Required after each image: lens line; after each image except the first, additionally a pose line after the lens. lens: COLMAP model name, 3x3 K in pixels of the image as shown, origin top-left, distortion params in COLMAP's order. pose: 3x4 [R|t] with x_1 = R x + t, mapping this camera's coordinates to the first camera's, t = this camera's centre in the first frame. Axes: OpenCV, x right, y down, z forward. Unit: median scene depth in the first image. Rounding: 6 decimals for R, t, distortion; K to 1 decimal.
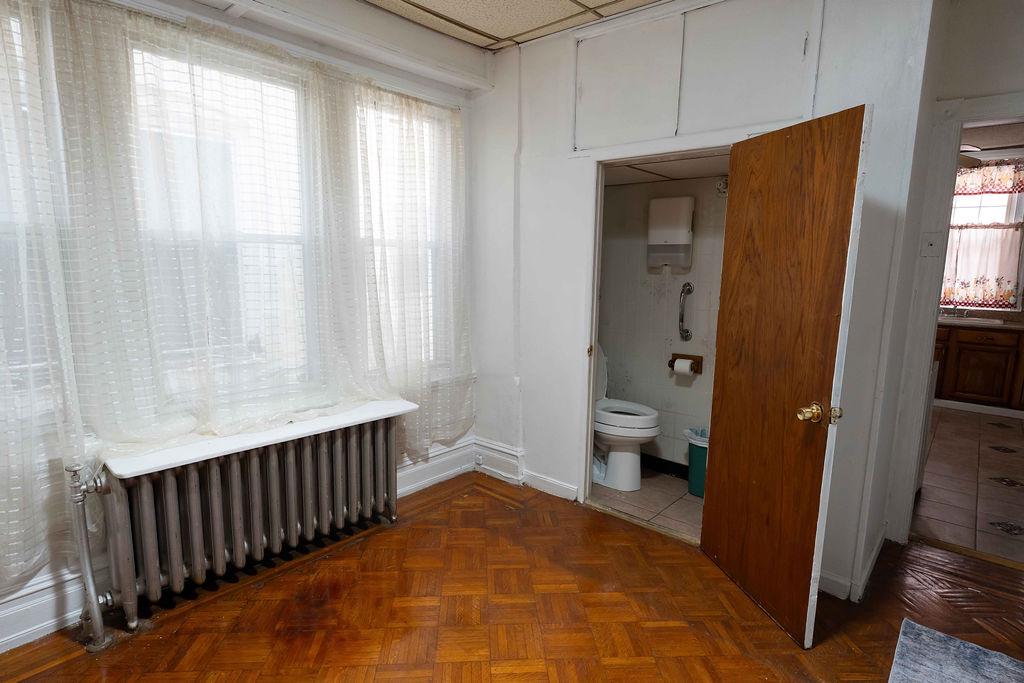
lens RADIAL K [[555.2, 0, 517.2], [0, 555.2, 344.3], [0, 0, 1]] dist [0.005308, 0.000675]
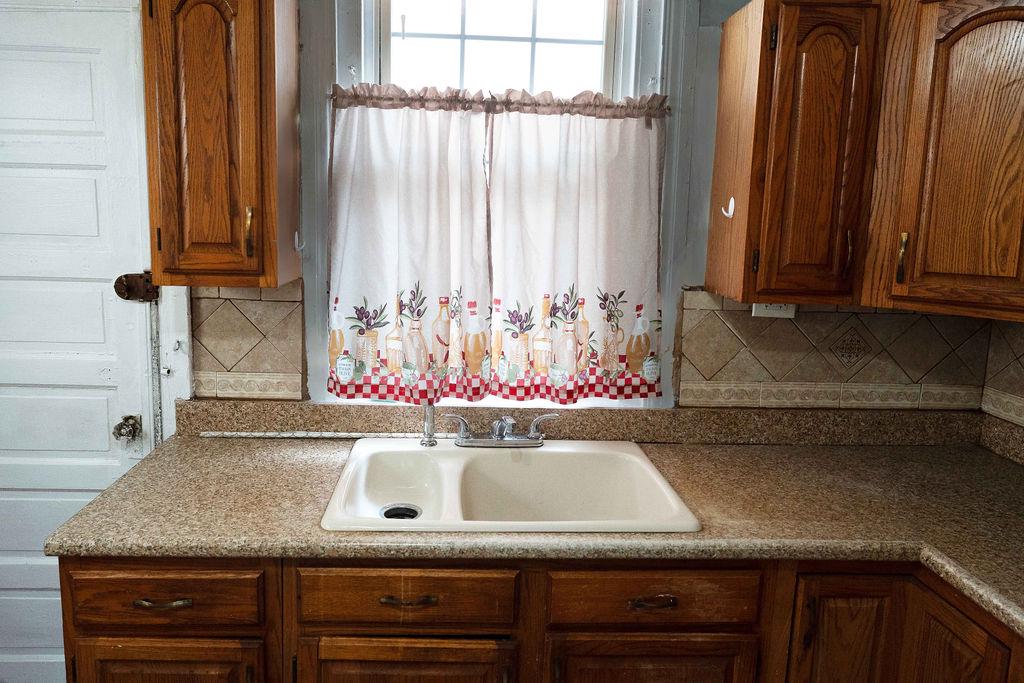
lens RADIAL K [[555.2, 0, 510.8], [0, 555.2, 339.6], [0, 0, 1]] dist [0.005308, 0.000675]
pose [[0.734227, -0.074125, 0.674845, 0.629995], [0.089900, 0.995884, 0.011578, -0.103944], [-0.672925, 0.052168, 0.737869, 0.822215]]
